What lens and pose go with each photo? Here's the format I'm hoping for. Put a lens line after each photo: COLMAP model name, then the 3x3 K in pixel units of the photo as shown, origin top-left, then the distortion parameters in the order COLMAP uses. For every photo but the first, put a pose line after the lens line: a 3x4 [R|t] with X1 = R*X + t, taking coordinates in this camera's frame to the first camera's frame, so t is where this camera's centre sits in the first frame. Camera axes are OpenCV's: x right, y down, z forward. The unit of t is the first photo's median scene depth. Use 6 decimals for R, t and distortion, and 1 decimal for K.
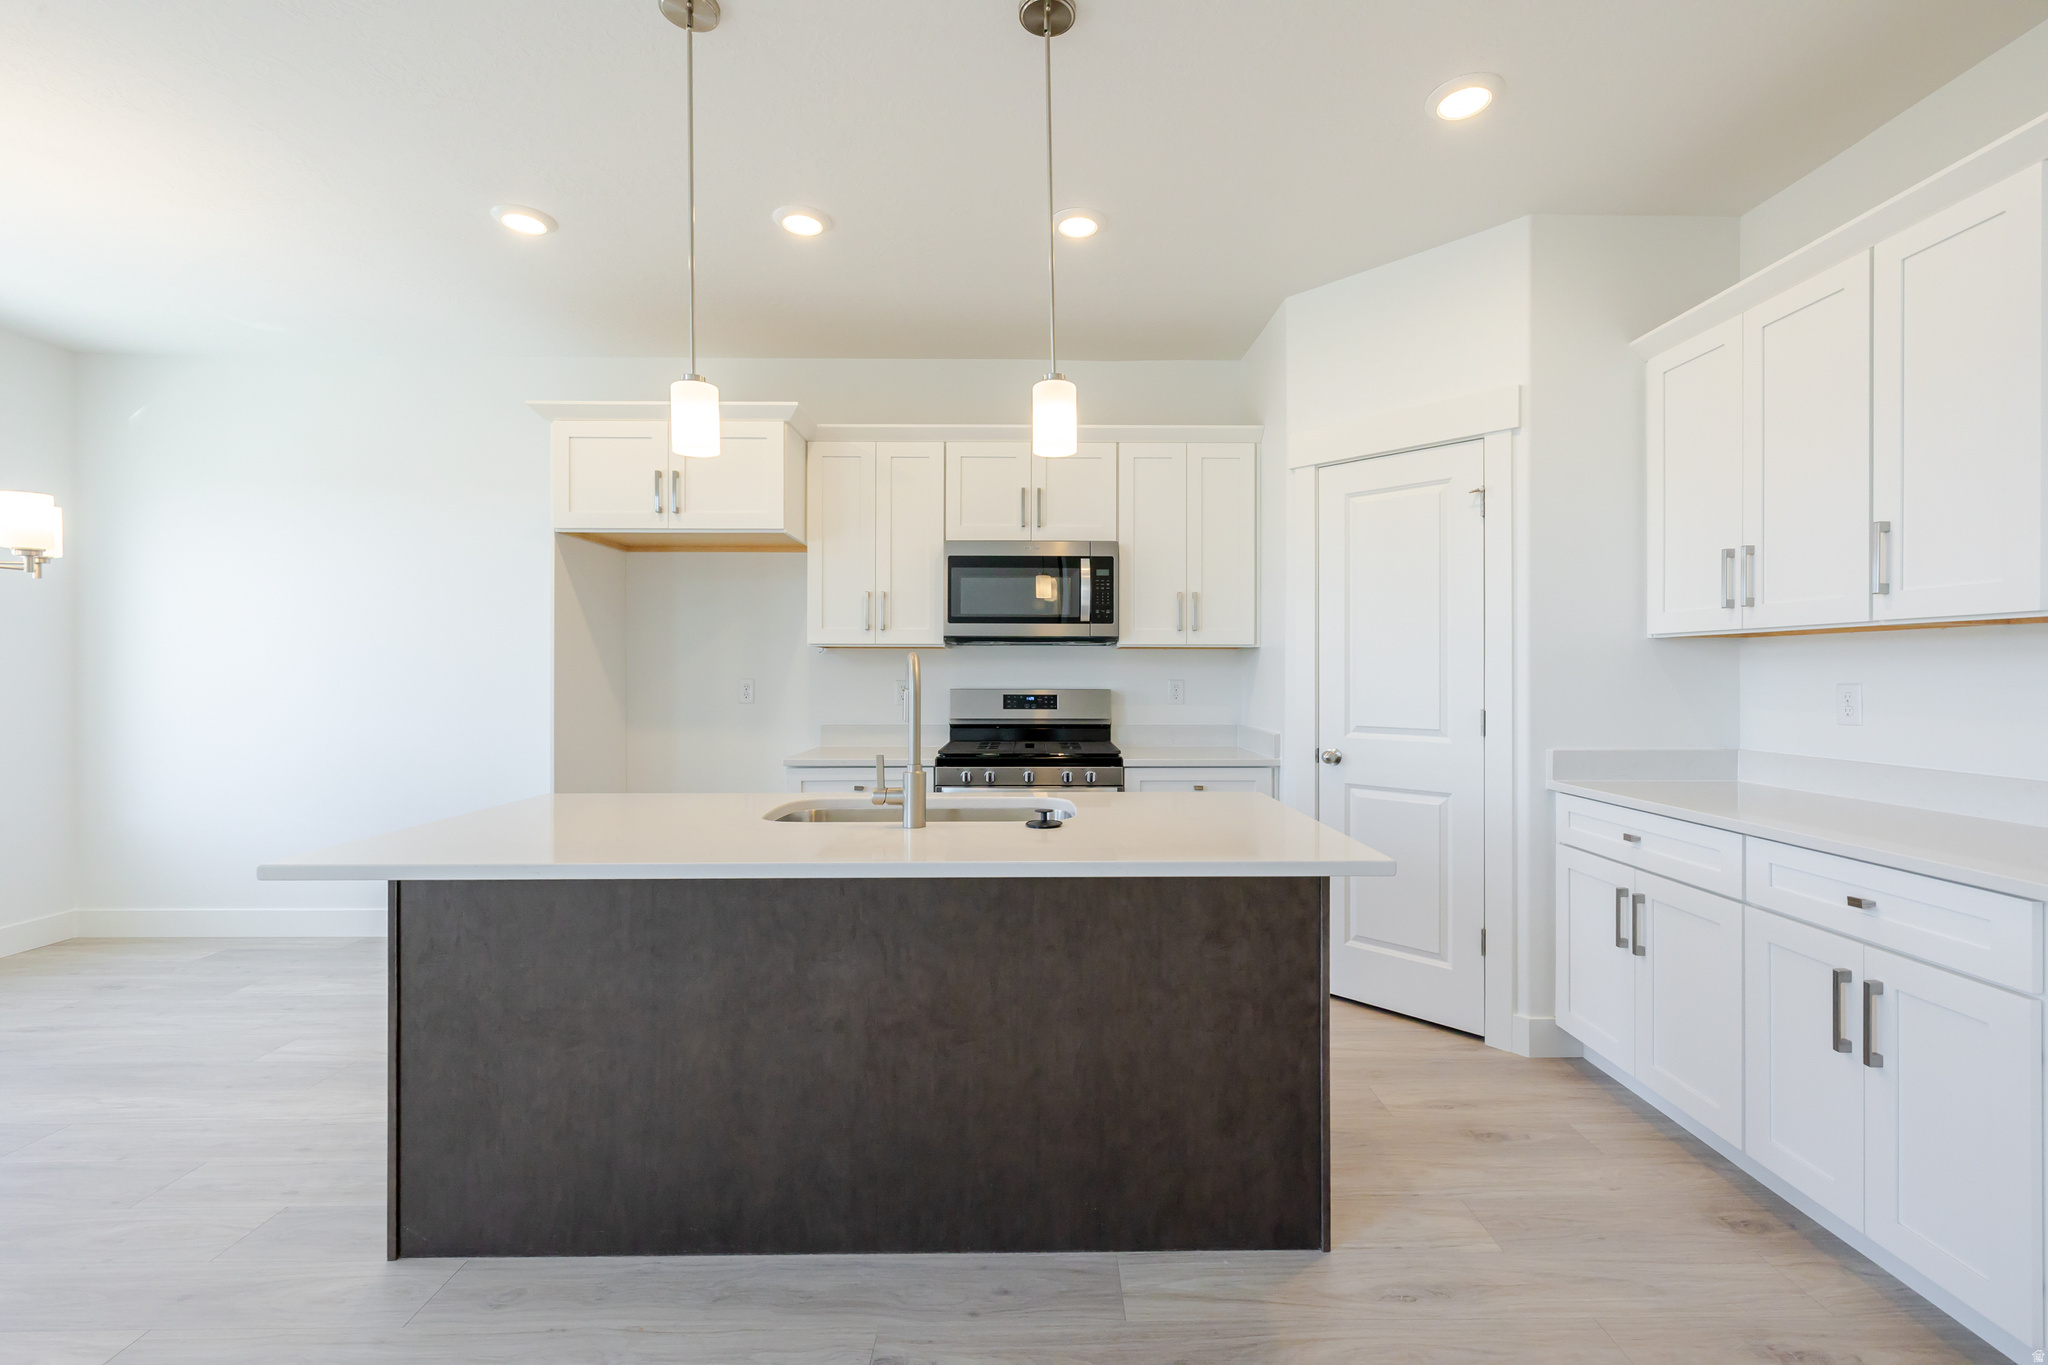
lens RADIAL K [[873.0, 0, 1061.4], [0, 873.0, 693.1], [0, 0, 1]] dist [-0.001021, 0.000723]
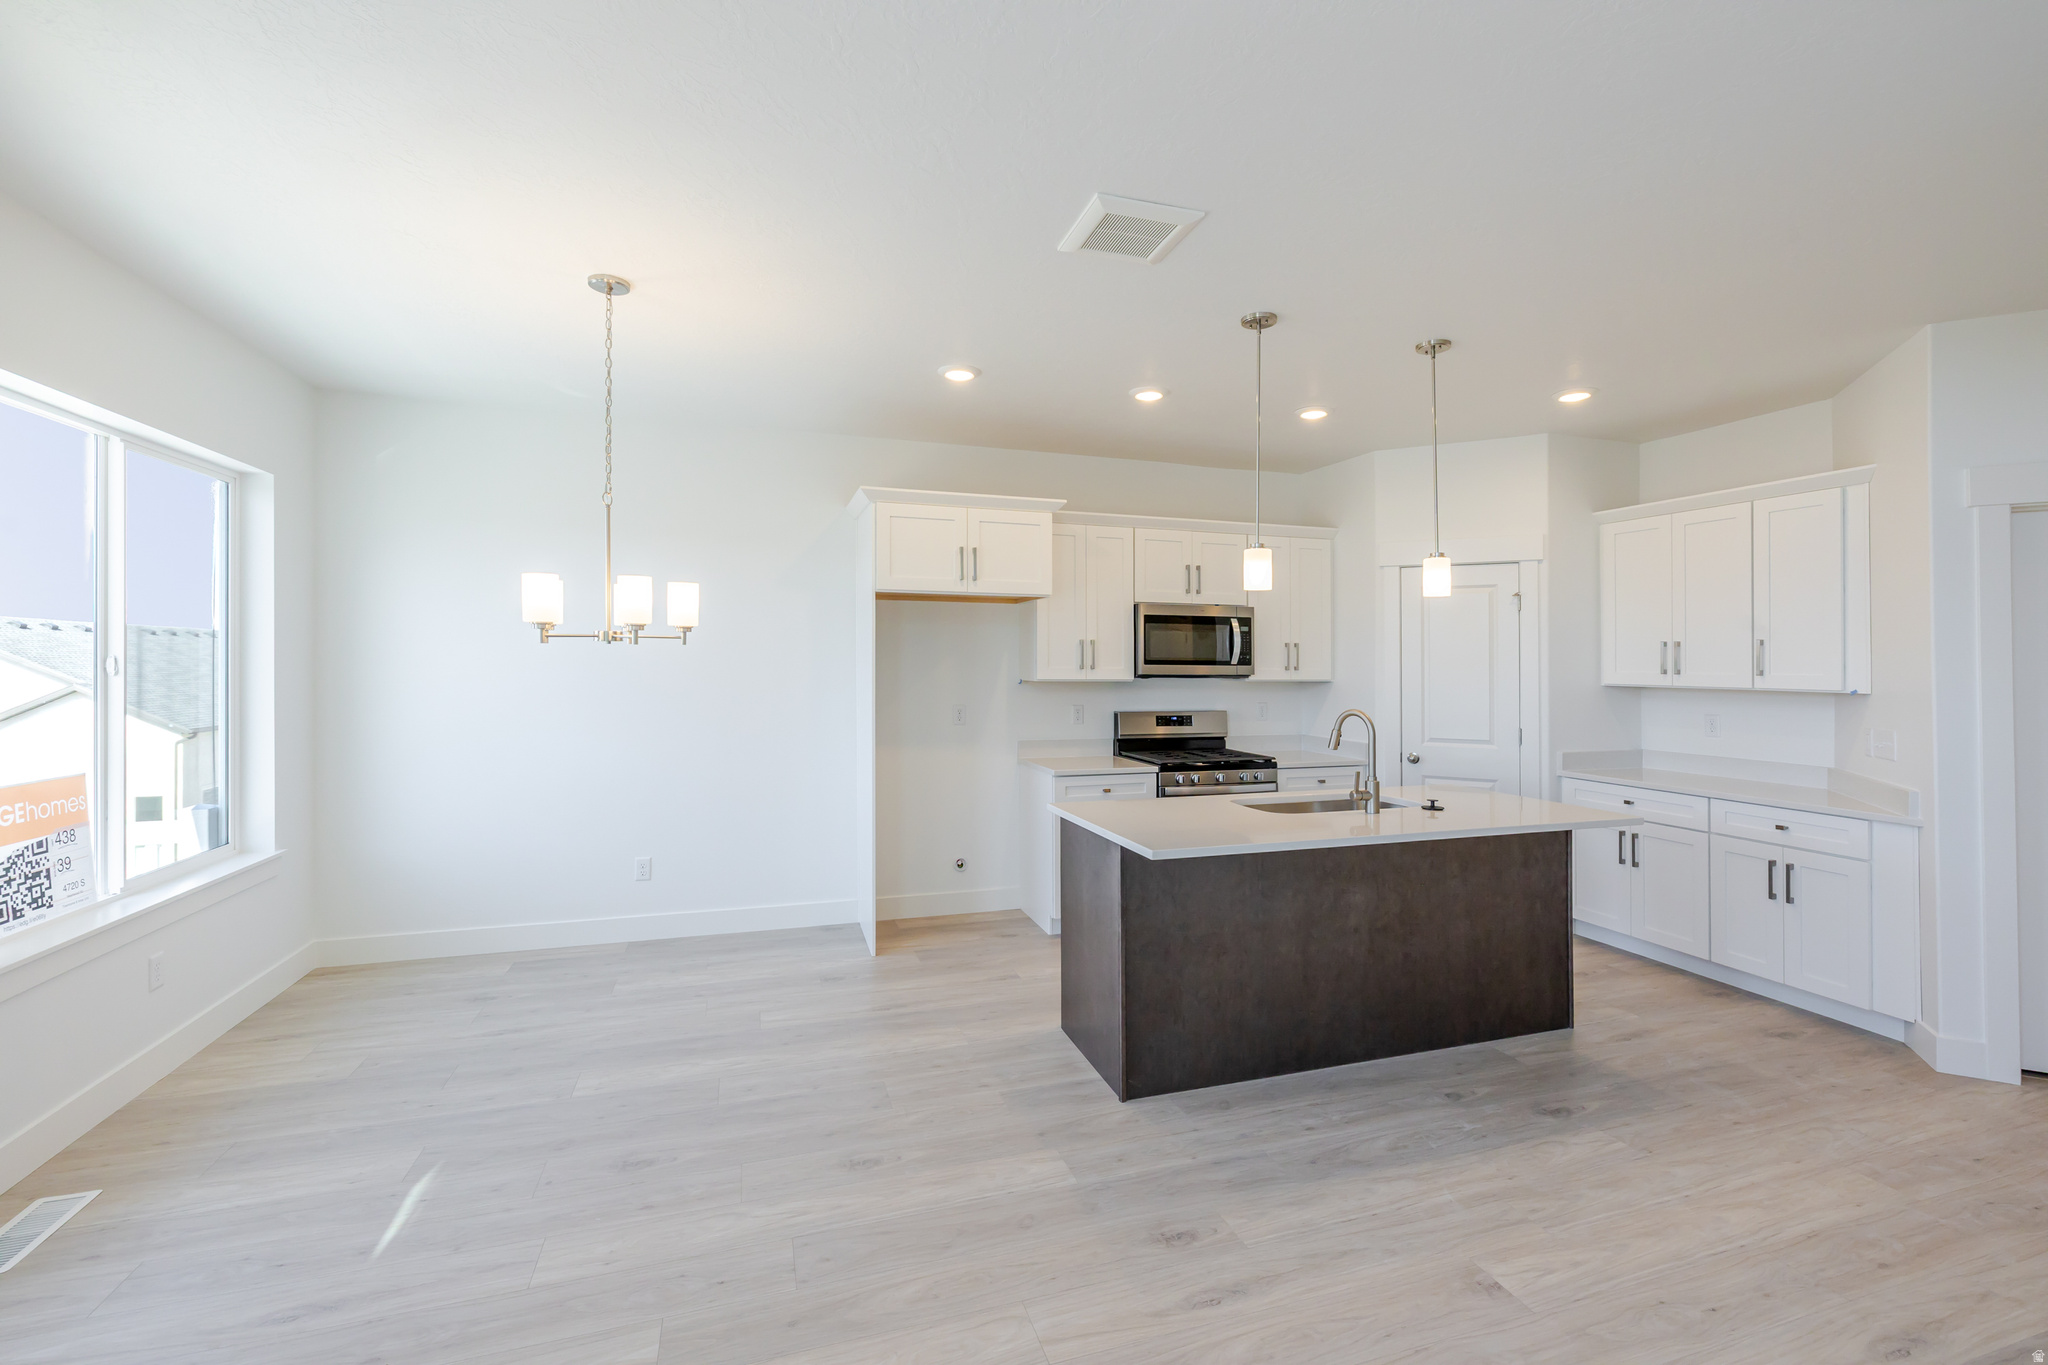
lens RADIAL K [[873.0, 0, 1029.6], [0, 873.0, 676.5], [0, 0, 1]] dist [-0.001021, 0.000723]
pose [[0.954617, 0.000920, 0.297836, -0.920677], [-0.000180, 0.999997, -0.002510, -0.077379], [-0.297838, 0.002343, 0.954614, -0.304474]]
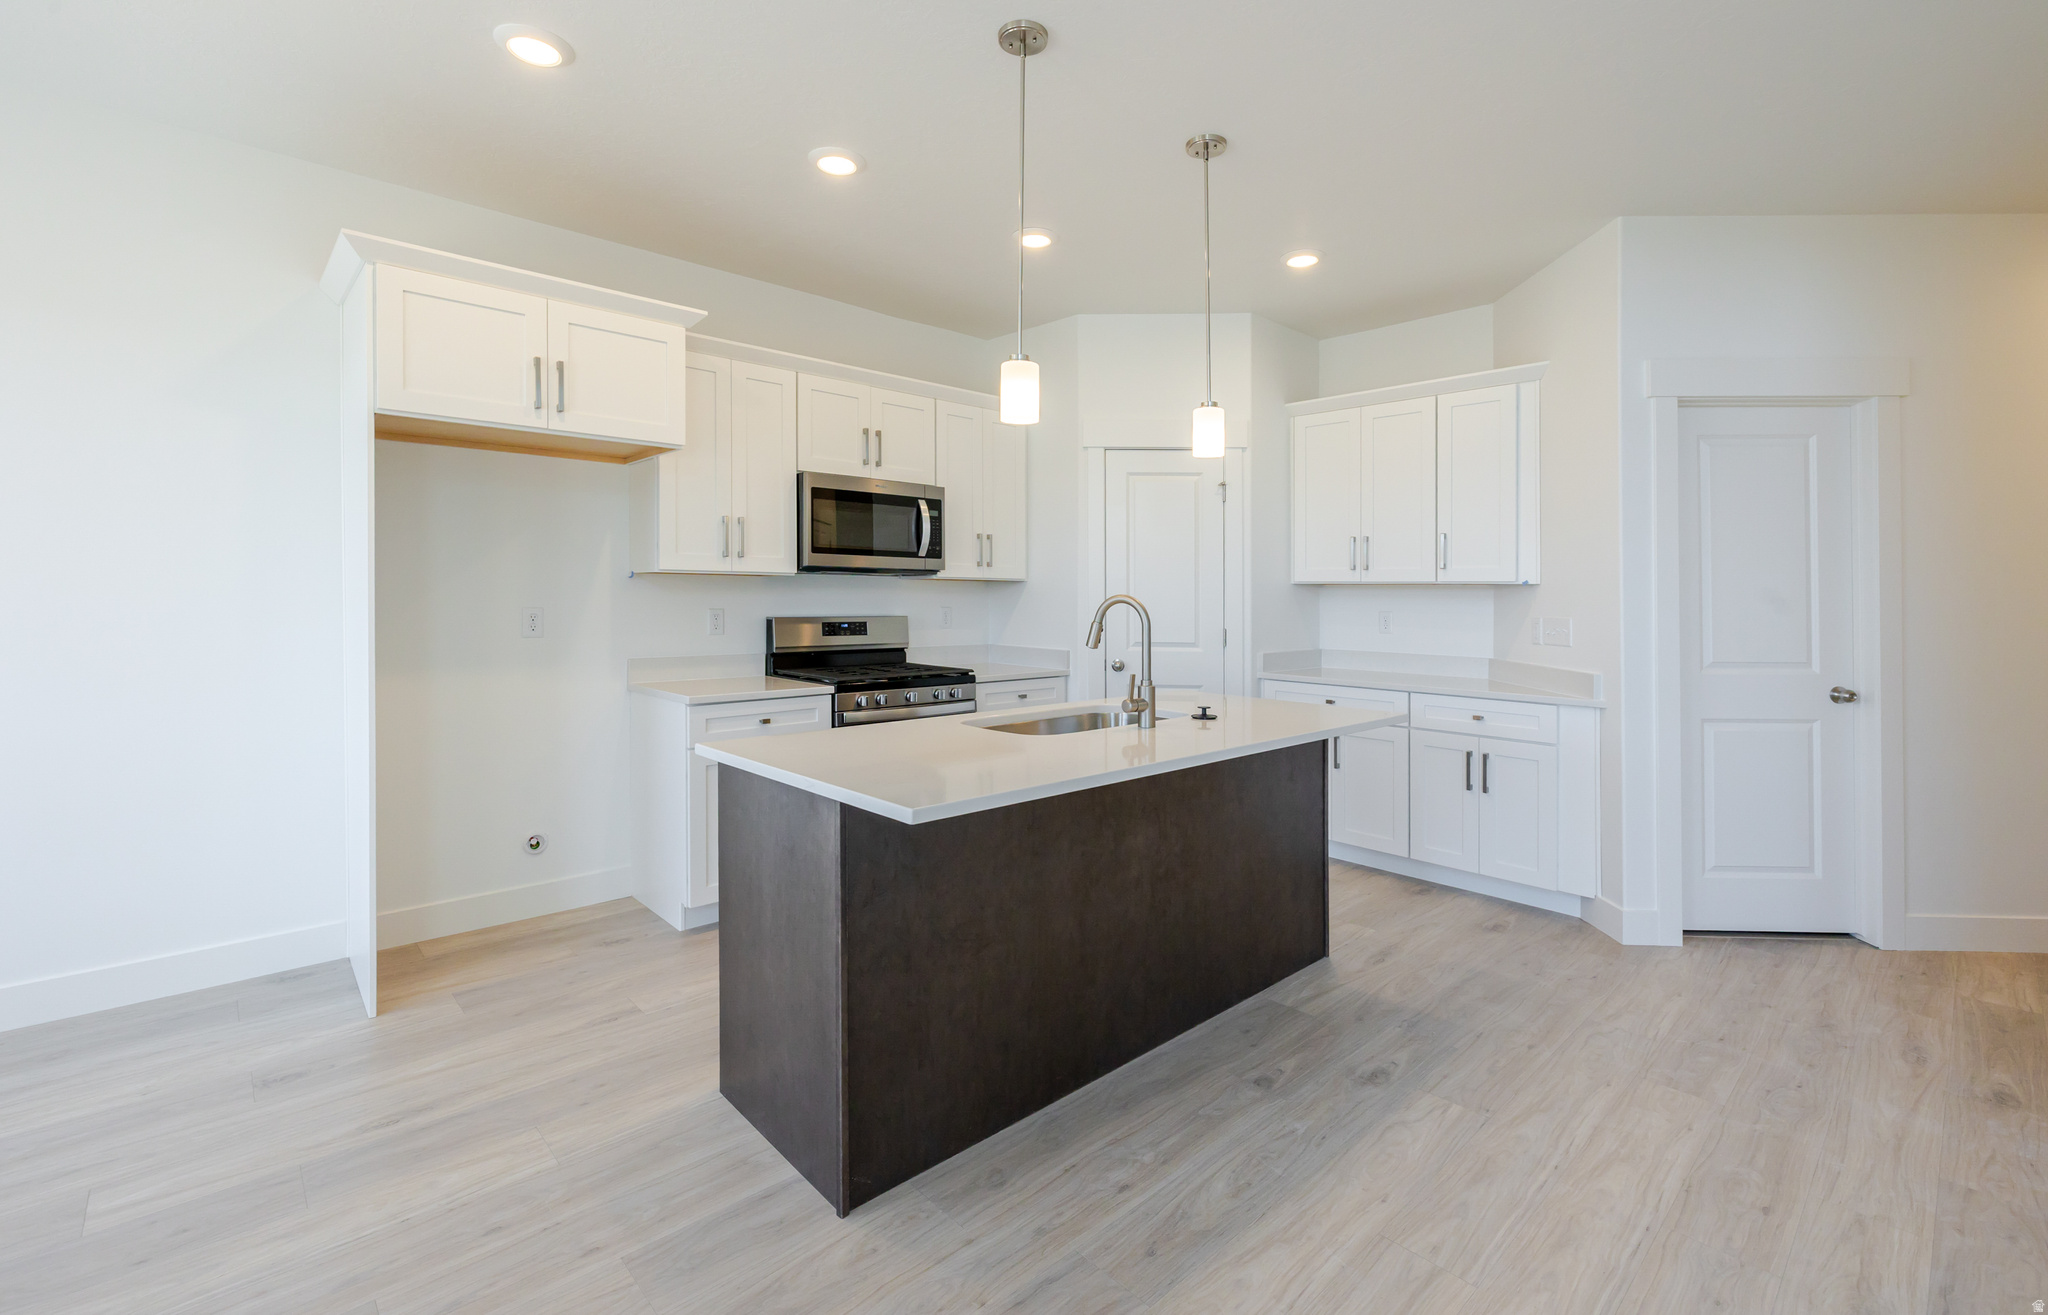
lens RADIAL K [[892.4, 0, 1030.7], [0, 892.4, 602.8], [0, 0, 1]] dist [0.000012, 0.000285]
pose [[0.740146, 0.000035, 0.672446, -0.844412], [0.003880, 0.999983, -0.004323, -0.021927], [-0.672435, 0.005809, 0.740133, 0.076198]]
